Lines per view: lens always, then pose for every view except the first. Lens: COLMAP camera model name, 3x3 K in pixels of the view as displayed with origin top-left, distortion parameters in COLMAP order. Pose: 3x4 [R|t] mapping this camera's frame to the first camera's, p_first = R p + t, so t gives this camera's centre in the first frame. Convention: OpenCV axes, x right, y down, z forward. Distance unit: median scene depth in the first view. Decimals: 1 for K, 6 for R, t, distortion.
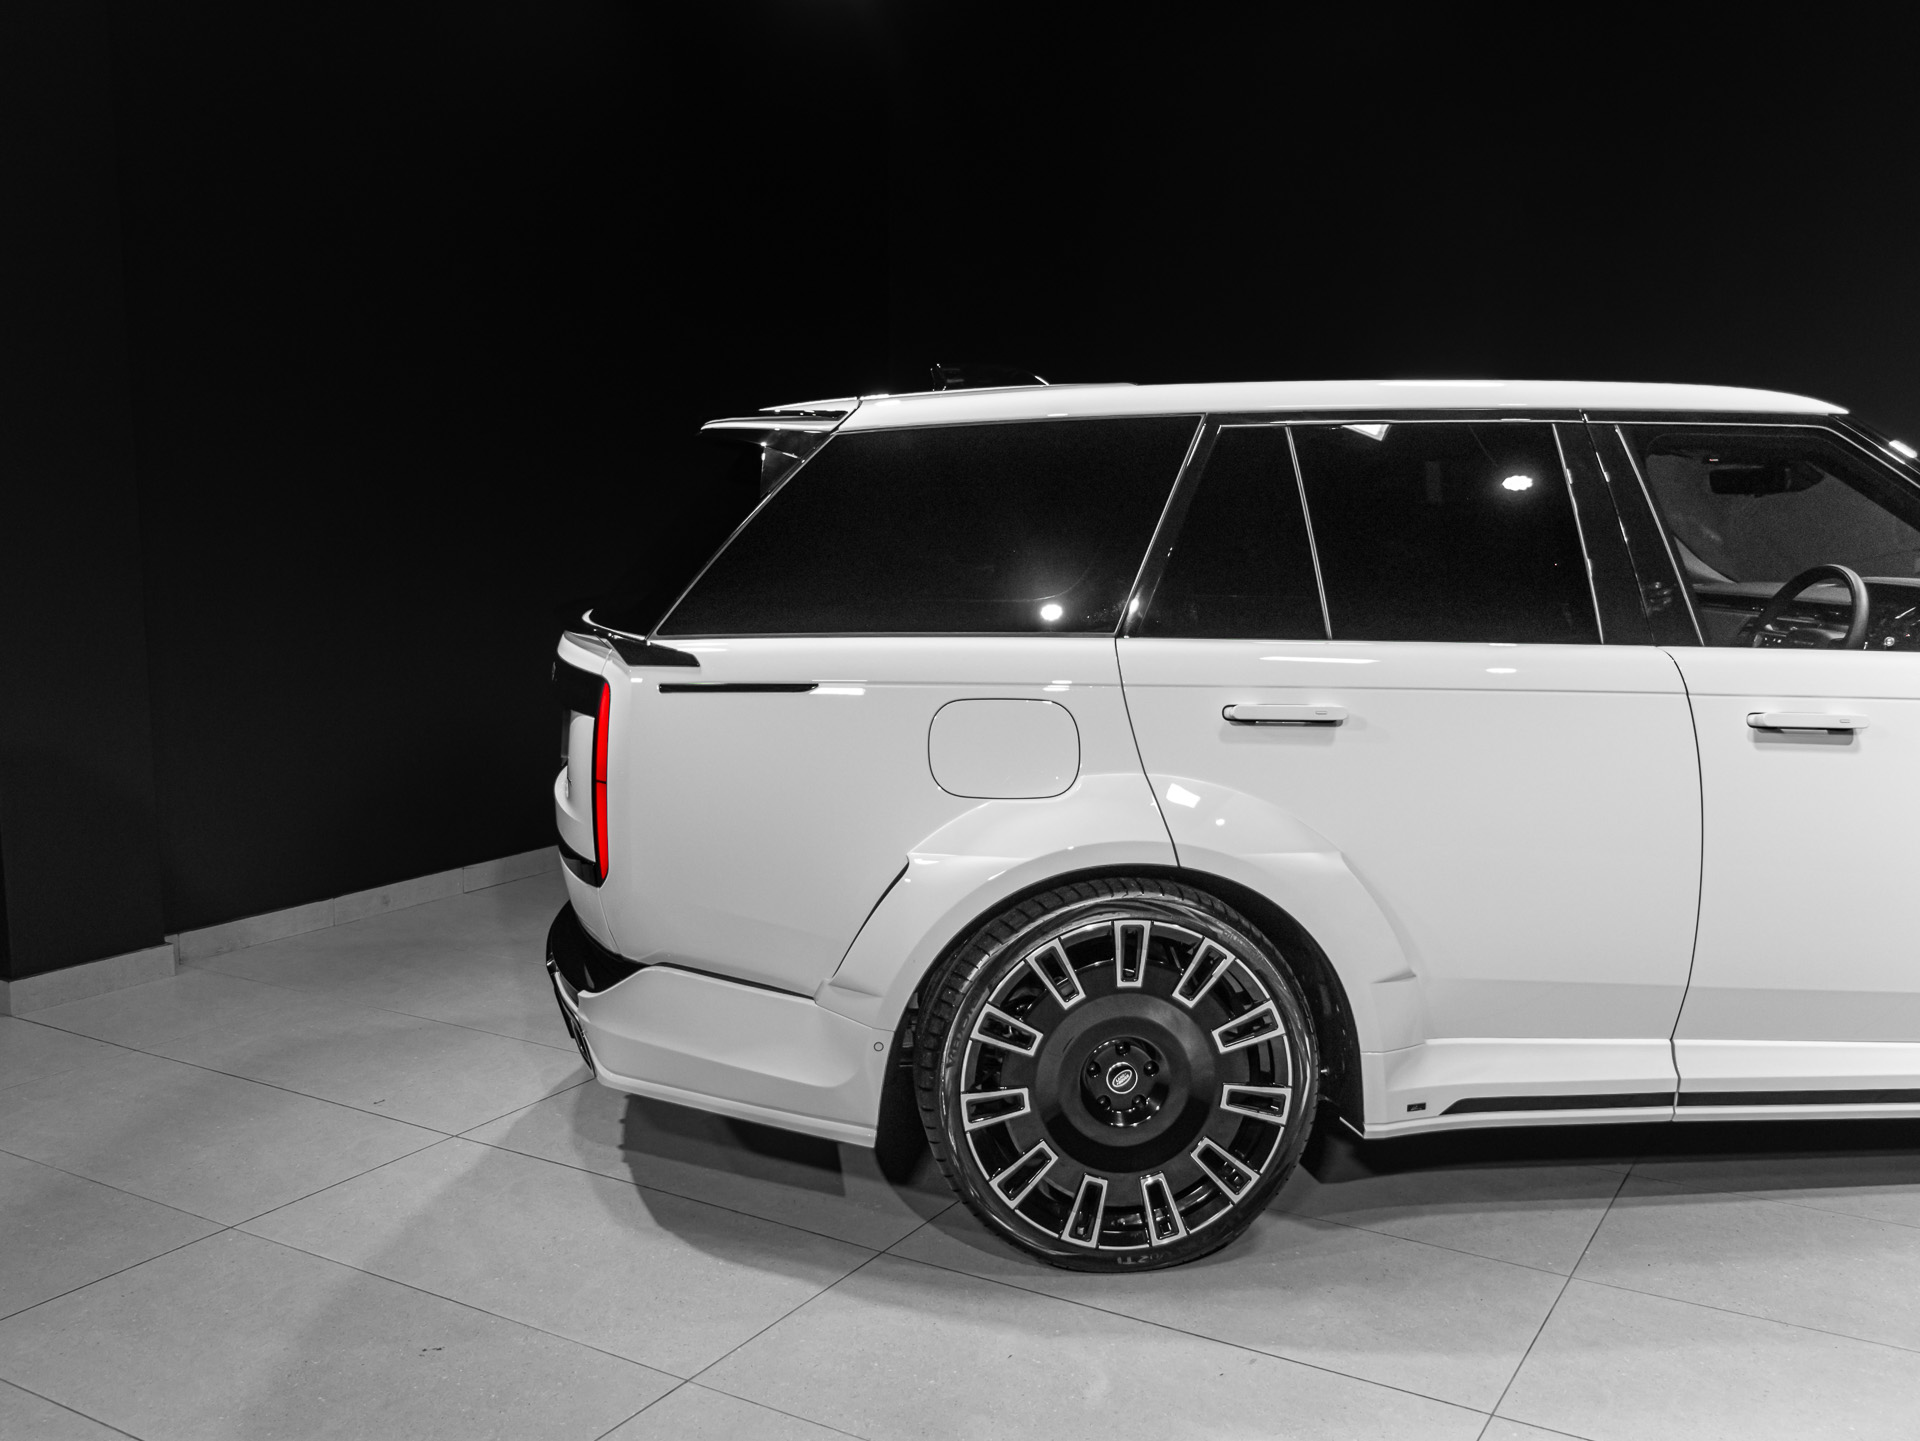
lens RADIAL K [[1735.0, 0, 963.2], [0, 1735.0, 723.0], [0, 0, 1]] dist [0.002226, 0.022547]
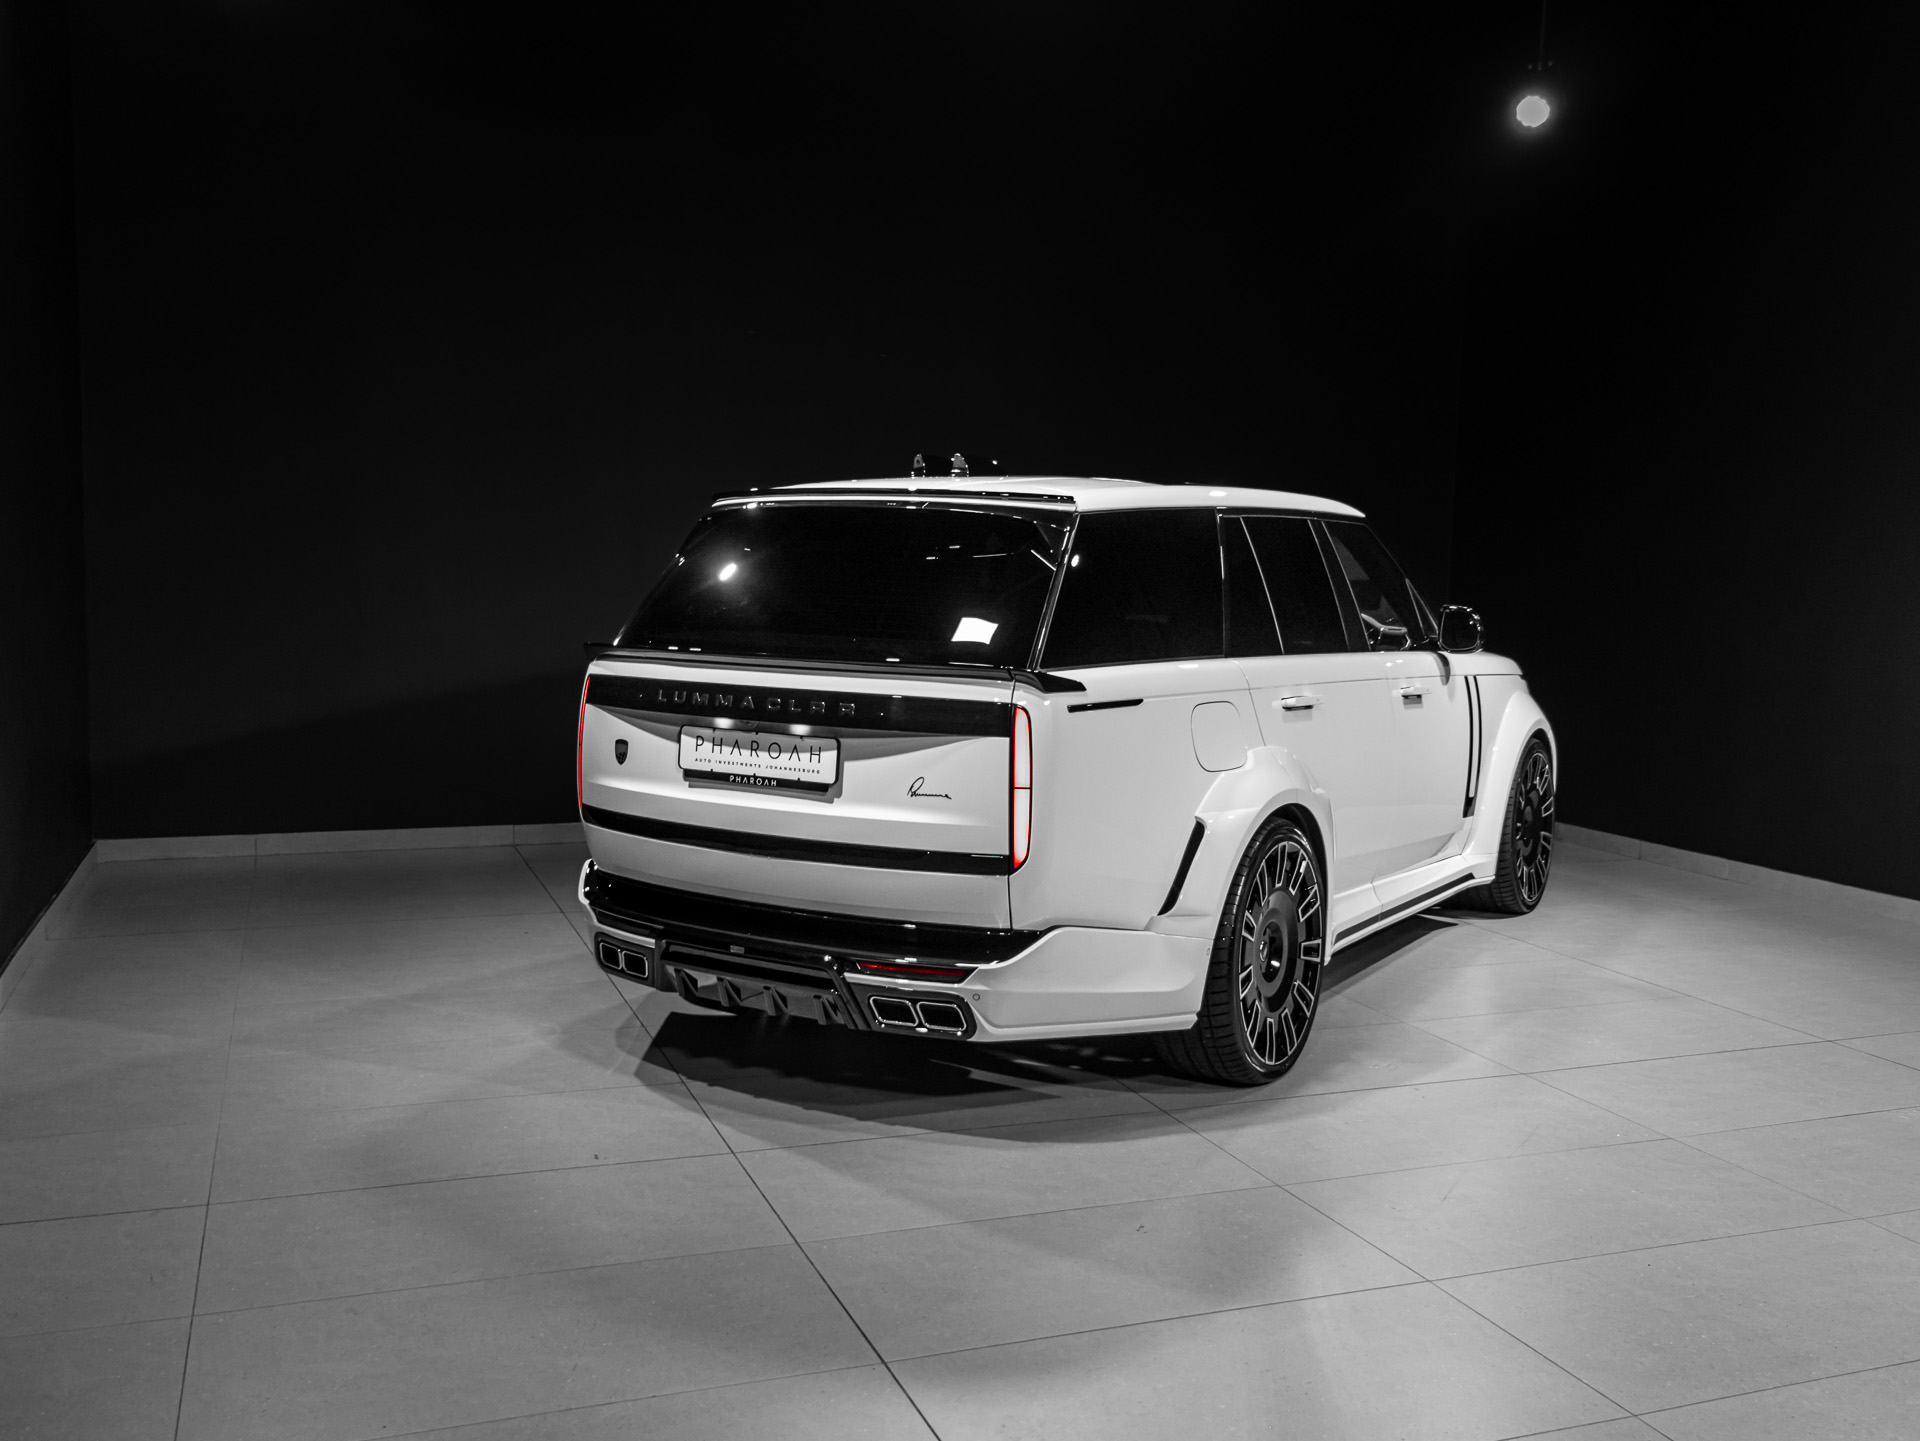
lens RADIAL K [[1735.0, 0, 962.2], [0, 1735.0, 731.0], [0, 0, 1]] dist [0.002226, 0.022547]
pose [[0.622843, -0.067969, 0.779389, -1.189381], [0.083372, 0.996313, 0.020260, -0.035269], [-0.777892, 0.052360, 0.626213, 0.248334]]
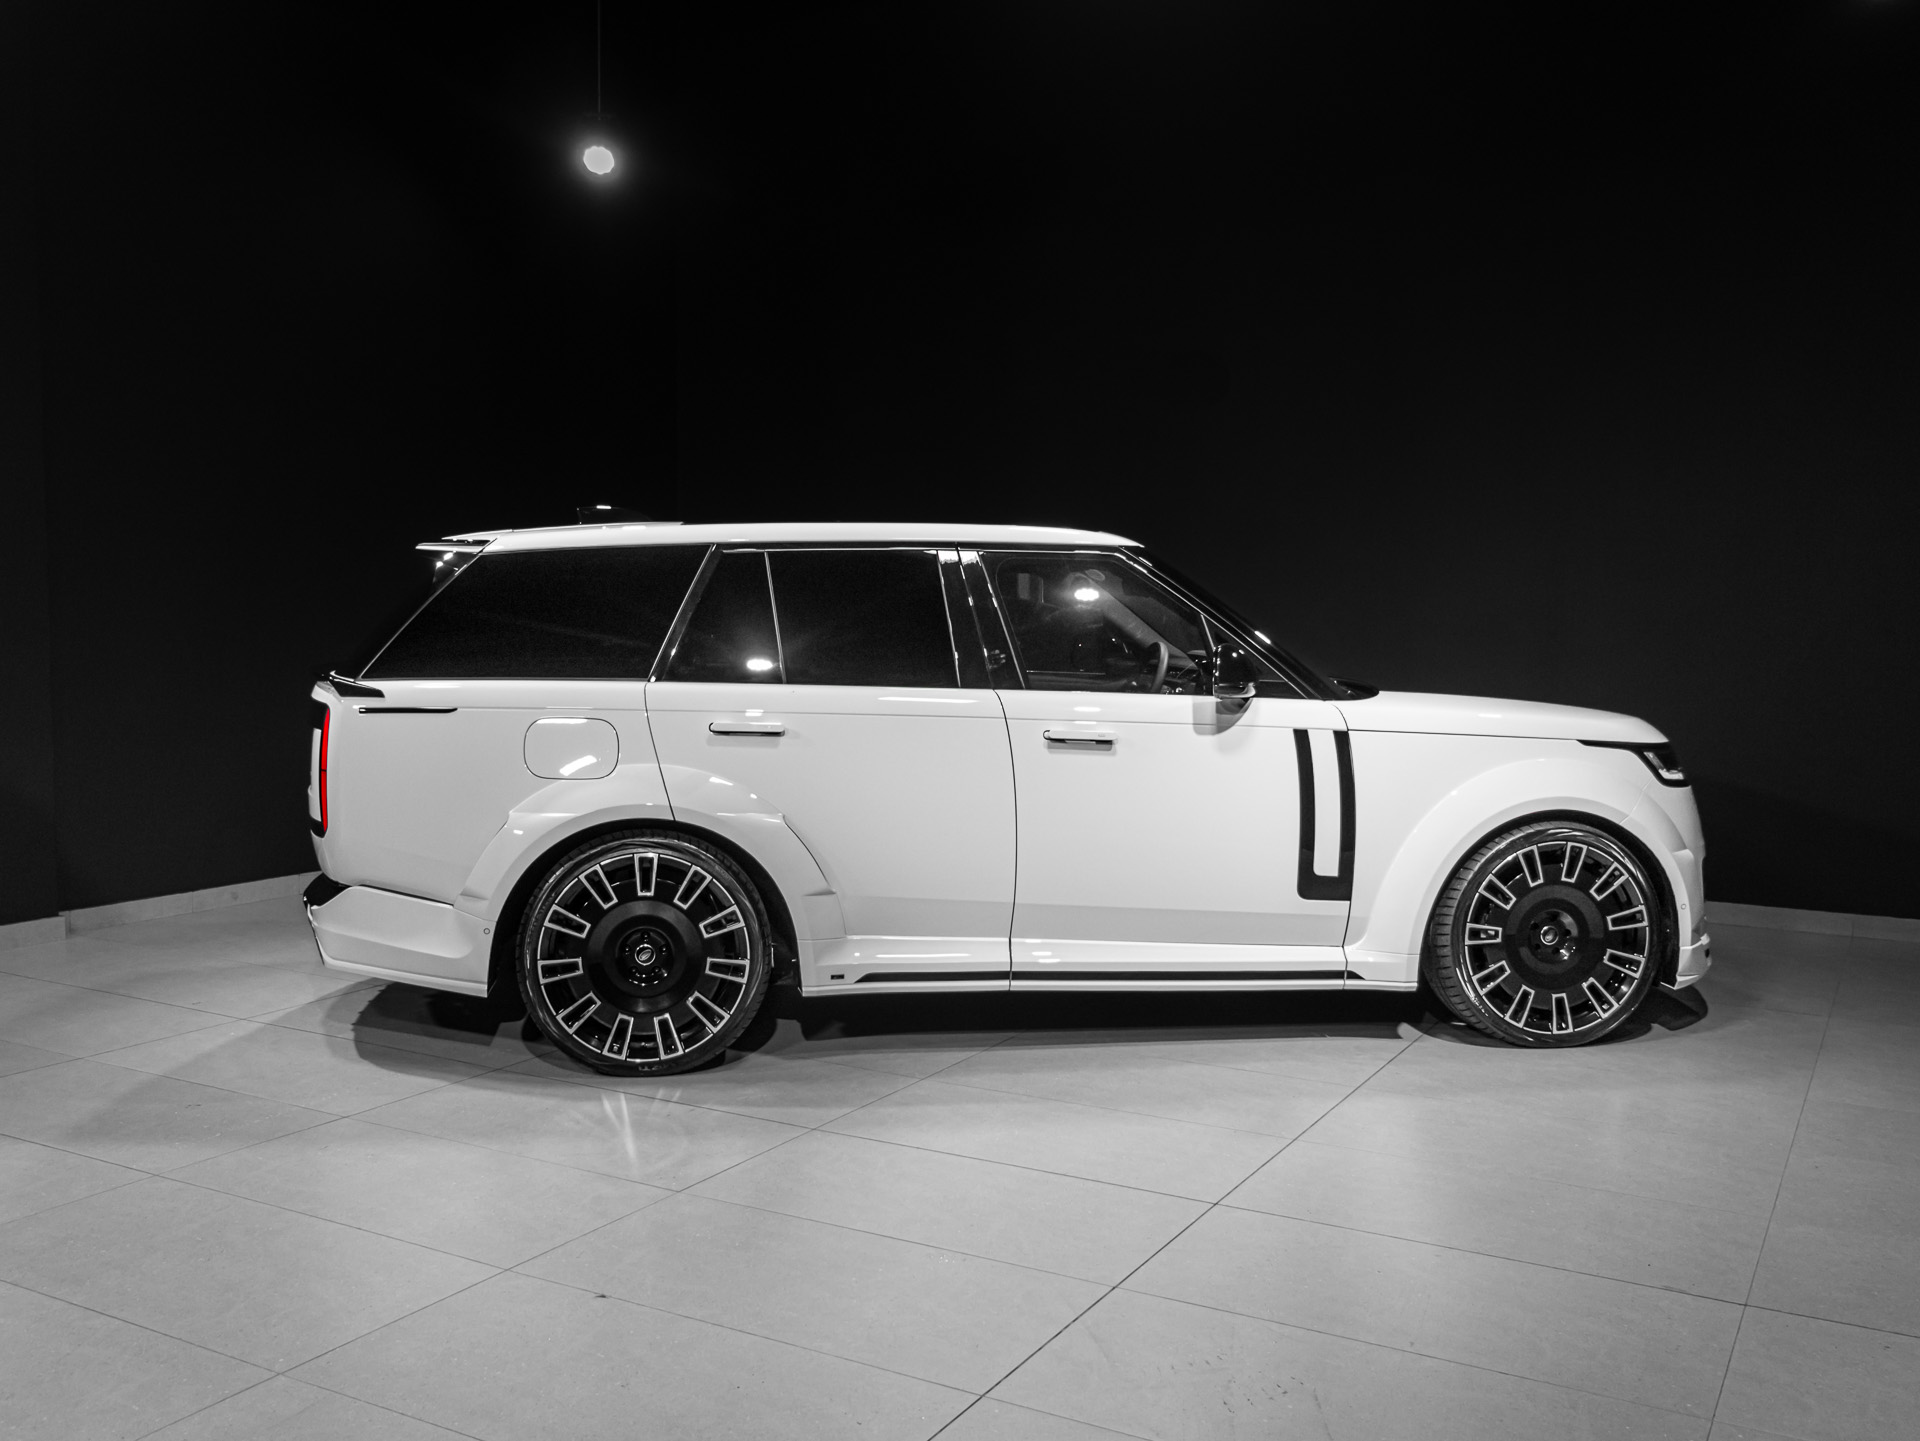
lens RADIAL K [[1735.0, 0, 968.4], [0, 1735.0, 724.5], [0, 0, 1]] dist [0.002226, 0.022547]
pose [[0.999673, 0.004247, 0.025216, 0.339261], [-0.002810, 0.998384, -0.056760, 0.080072], [-0.025417, 0.056671, 0.998069, -0.603370]]
